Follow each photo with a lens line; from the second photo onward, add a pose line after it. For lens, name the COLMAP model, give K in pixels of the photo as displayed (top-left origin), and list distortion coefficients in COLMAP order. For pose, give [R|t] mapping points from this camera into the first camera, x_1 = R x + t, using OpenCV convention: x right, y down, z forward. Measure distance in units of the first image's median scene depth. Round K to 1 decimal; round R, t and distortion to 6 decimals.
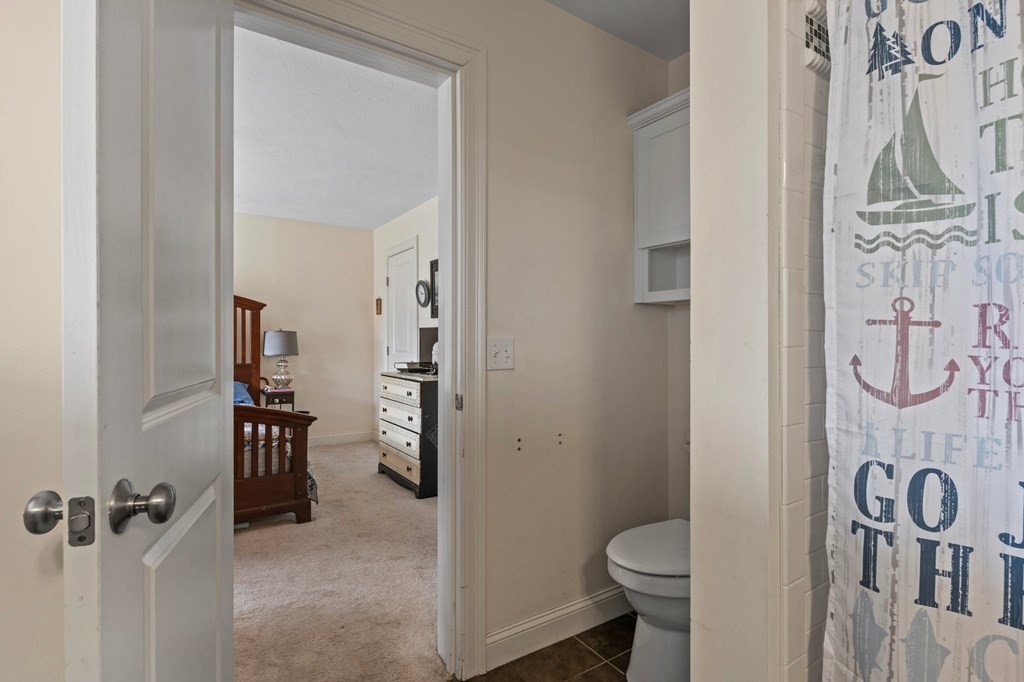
lens RADIAL K [[496.3, 0, 503.6], [0, 496.3, 345.3], [0, 0, 1]] dist [0.003356, -0.000429]
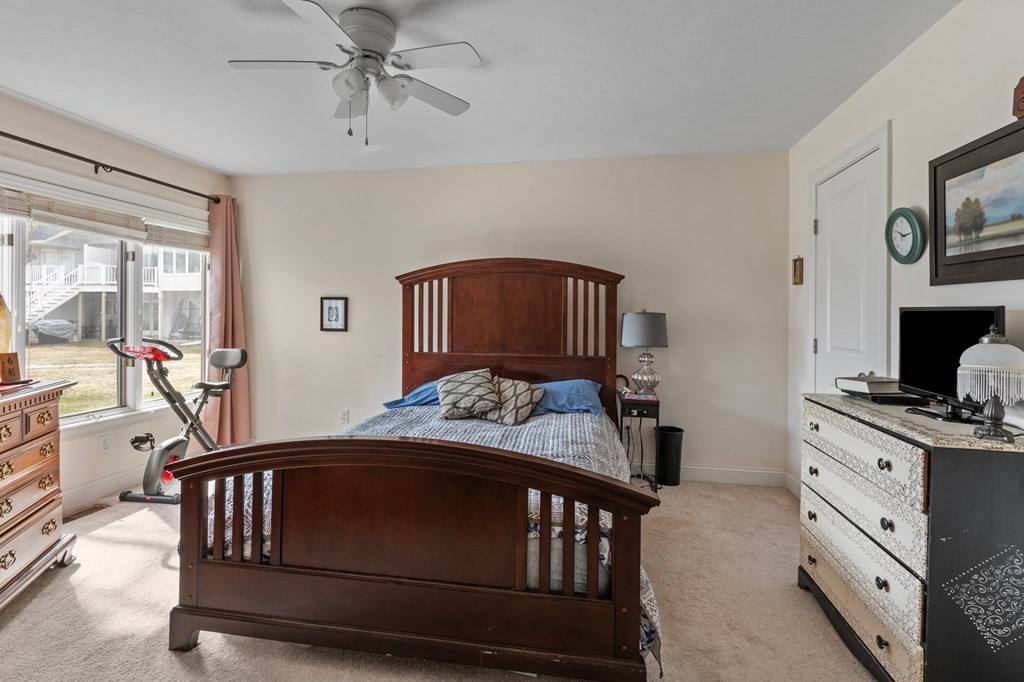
lens RADIAL K [[496.3, 0, 512.2], [0, 496.3, 315.5], [0, 0, 1]] dist [0.003356, -0.000429]
pose [[0.726968, 0.004105, -0.686659, -0.112928], [-0.013887, 0.999866, -0.008725, -0.018221], [0.686531, 0.015878, 0.726927, 0.408557]]
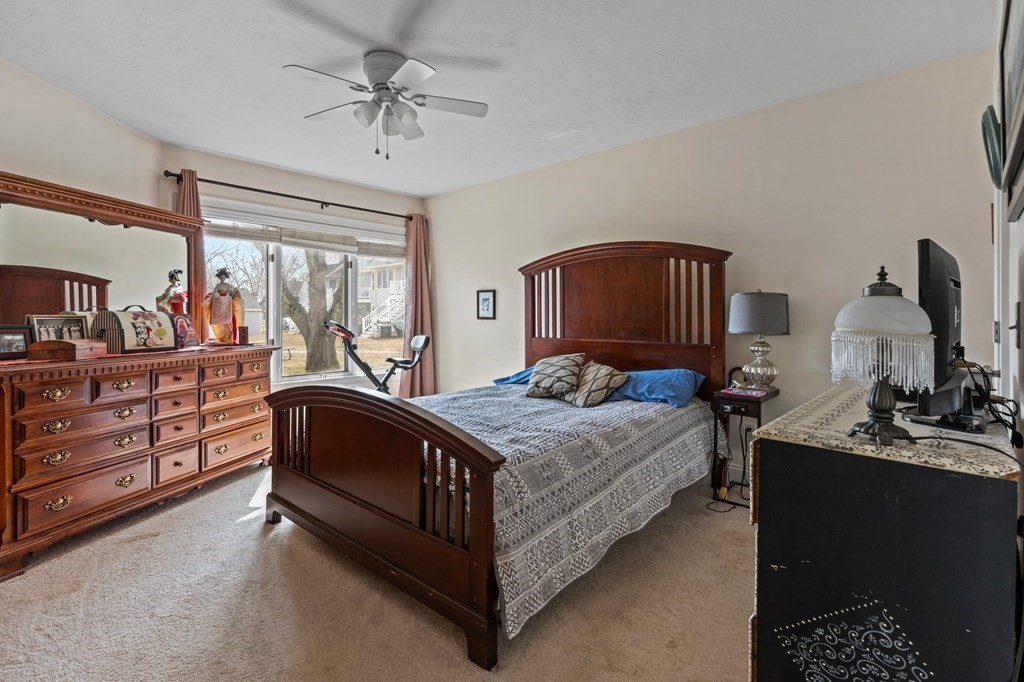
lens RADIAL K [[496.3, 0, 521.1], [0, 496.3, 315.2], [0, 0, 1]] dist [0.003356, -0.000429]
pose [[0.240298, -0.004723, -0.970688, 0.072221], [-0.009587, 0.999928, -0.007239, 0.005514], [0.970652, 0.011045, 0.240235, 0.670634]]
